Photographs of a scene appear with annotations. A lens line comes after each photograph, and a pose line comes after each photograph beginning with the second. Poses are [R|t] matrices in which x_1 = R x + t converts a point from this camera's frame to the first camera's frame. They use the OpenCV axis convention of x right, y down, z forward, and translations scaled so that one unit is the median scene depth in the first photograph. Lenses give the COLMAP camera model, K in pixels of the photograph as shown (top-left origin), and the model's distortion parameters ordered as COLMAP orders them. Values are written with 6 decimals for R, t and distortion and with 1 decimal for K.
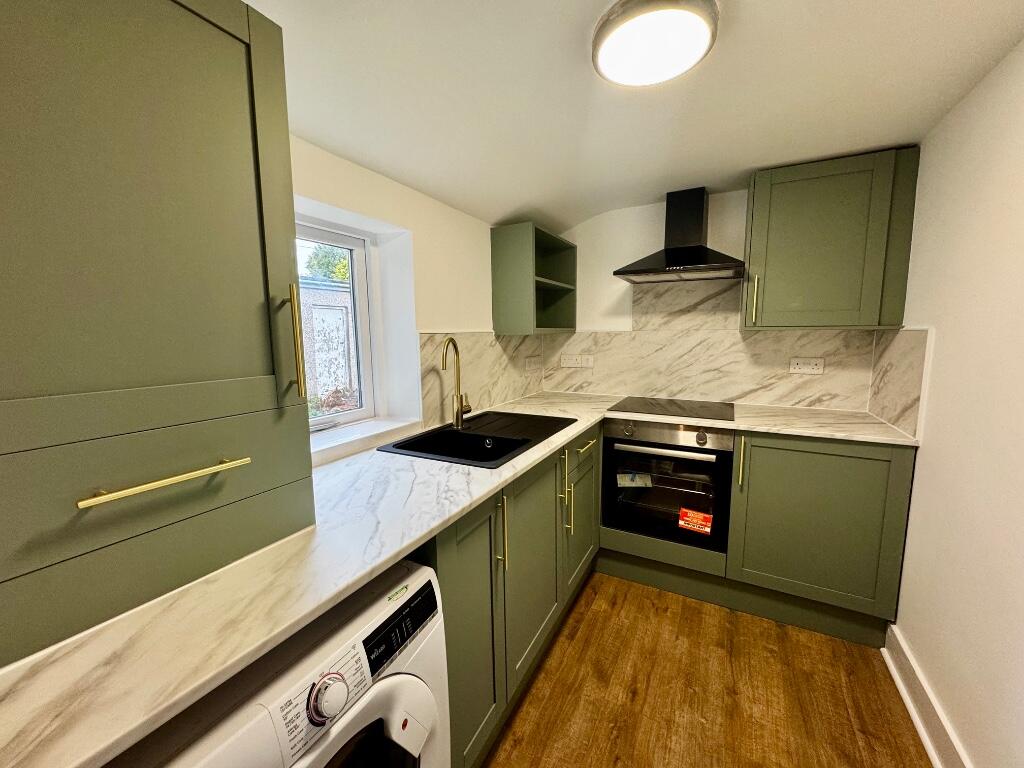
lens RADIAL K [[415.3, 0, 512.8], [0, 415.3, 372.9], [0, 0, 1]] dist [-0.000257, -0.000017]
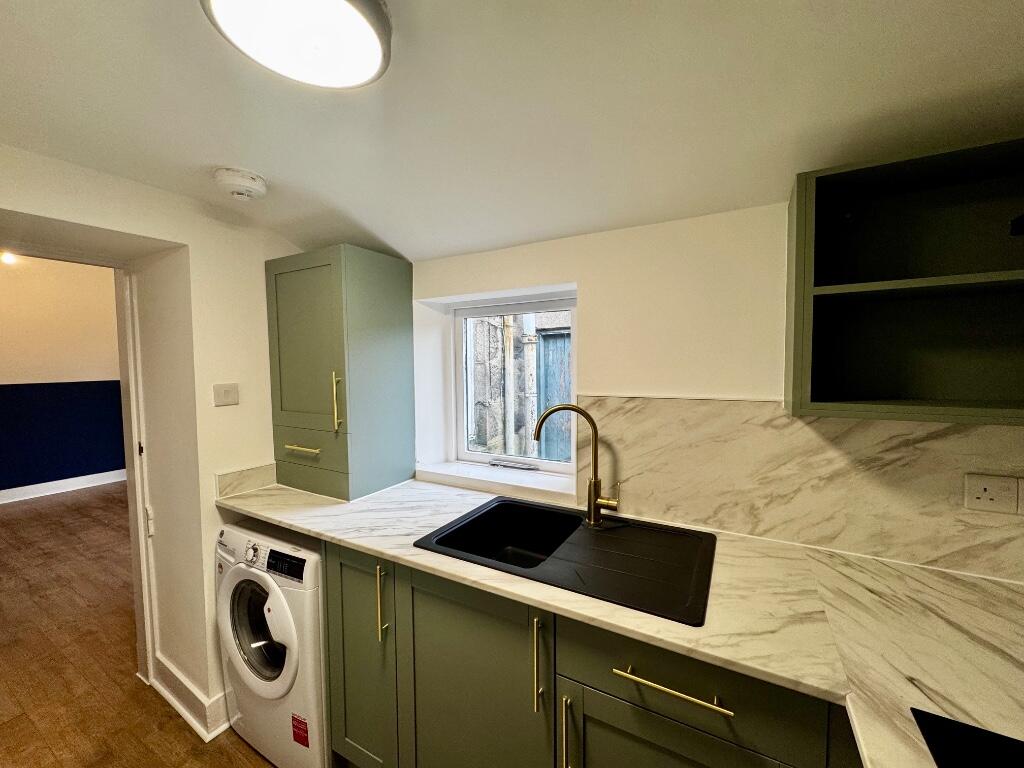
lens RADIAL K [[413.0, 0, 512.0], [0, 413.0, 384.0], [0, 0, 1]] dist [-0.001851, -0.000093]
pose [[-0.038698, 0.065301, -0.997115, 0.583490], [-0.085295, 0.994005, 0.068407, -0.151348], [0.995604, 0.087696, -0.032896, 0.808595]]
